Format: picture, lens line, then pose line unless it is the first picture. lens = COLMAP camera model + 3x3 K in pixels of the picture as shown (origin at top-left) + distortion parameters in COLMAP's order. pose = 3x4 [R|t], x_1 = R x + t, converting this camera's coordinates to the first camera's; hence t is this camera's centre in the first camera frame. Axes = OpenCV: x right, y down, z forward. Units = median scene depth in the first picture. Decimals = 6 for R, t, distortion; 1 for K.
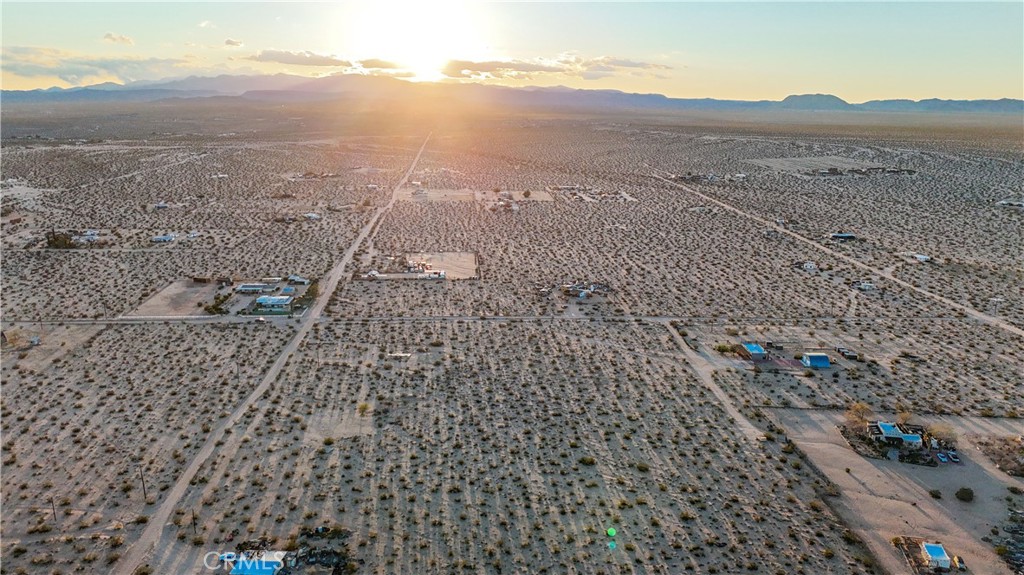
lens RADIAL K [[750.4, 0, 515.4], [0, 750.4, 287.2], [0, 0, 1]] dist [0.105882, -0.120704]
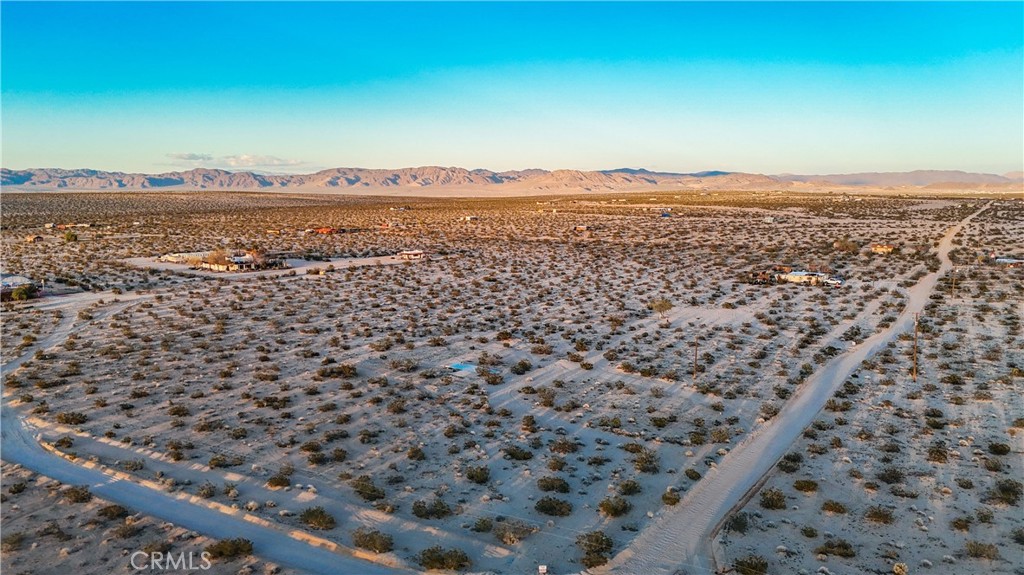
lens RADIAL K [[750.4, 0, 515.4], [0, 750.4, 287.2], [0, 0, 1]] dist [0.105882, -0.120704]
pose [[-0.808171, -0.084514, 0.582852, -0.378799], [0.138117, 0.934854, 0.327064, -0.063623], [-0.572524, 0.344826, -0.743849, 1.240751]]
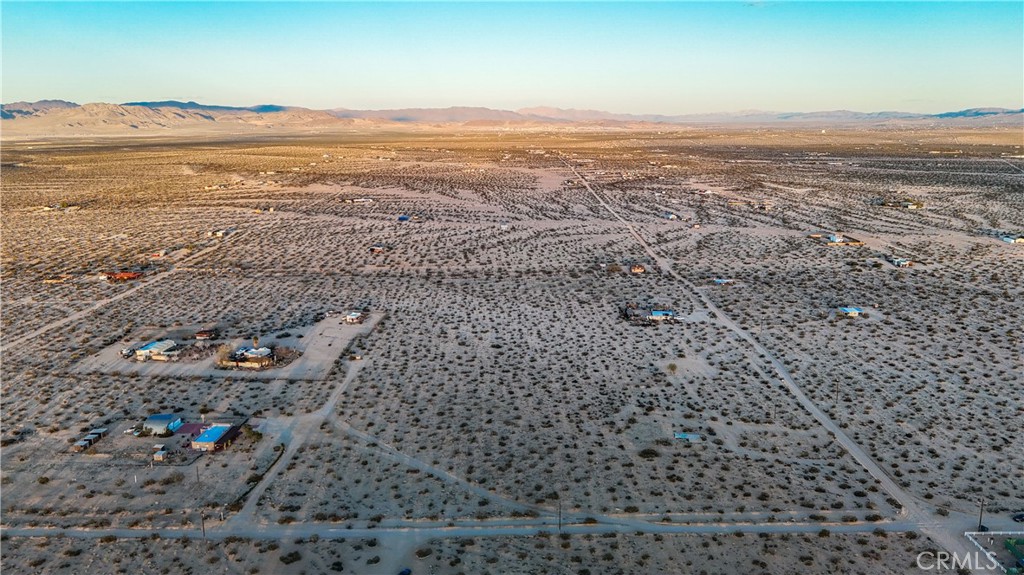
lens RADIAL K [[750.4, 0, 515.4], [0, 750.4, 287.2], [0, 0, 1]] dist [0.105882, -0.120704]
pose [[-0.997715, -0.014519, 0.065981, -0.028088], [0.016688, 0.893407, 0.448937, -0.383969], [-0.065467, 0.449013, -0.891124, 1.611449]]
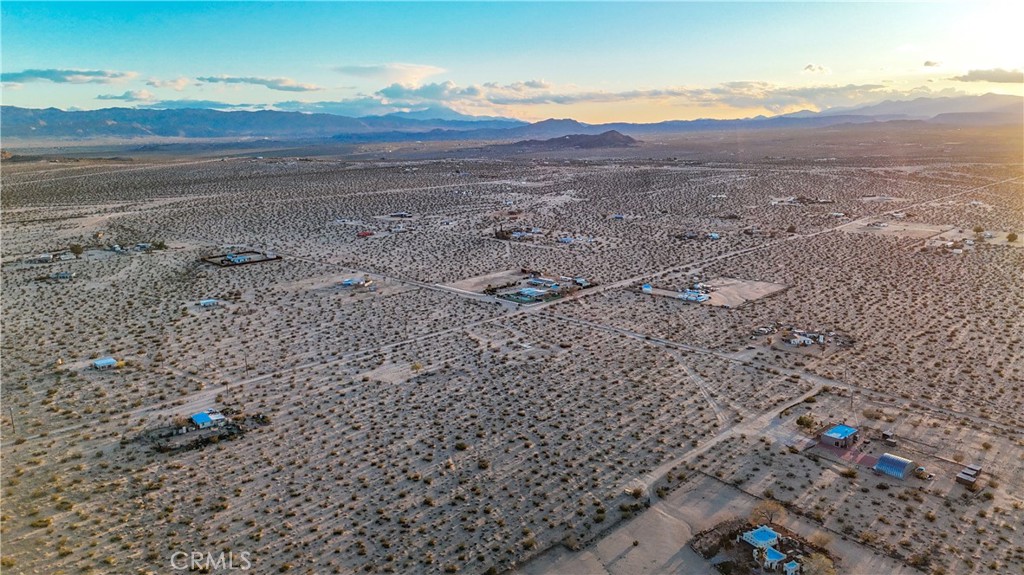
lens RADIAL K [[750.4, 0, 515.4], [0, 750.4, 287.2], [0, 0, 1]] dist [0.105882, -0.120704]
pose [[0.670474, 0.148620, -0.726895, 0.659210], [-0.171330, 0.984266, 0.043210, -0.045929], [0.721880, 0.095567, 0.685387, 0.190232]]
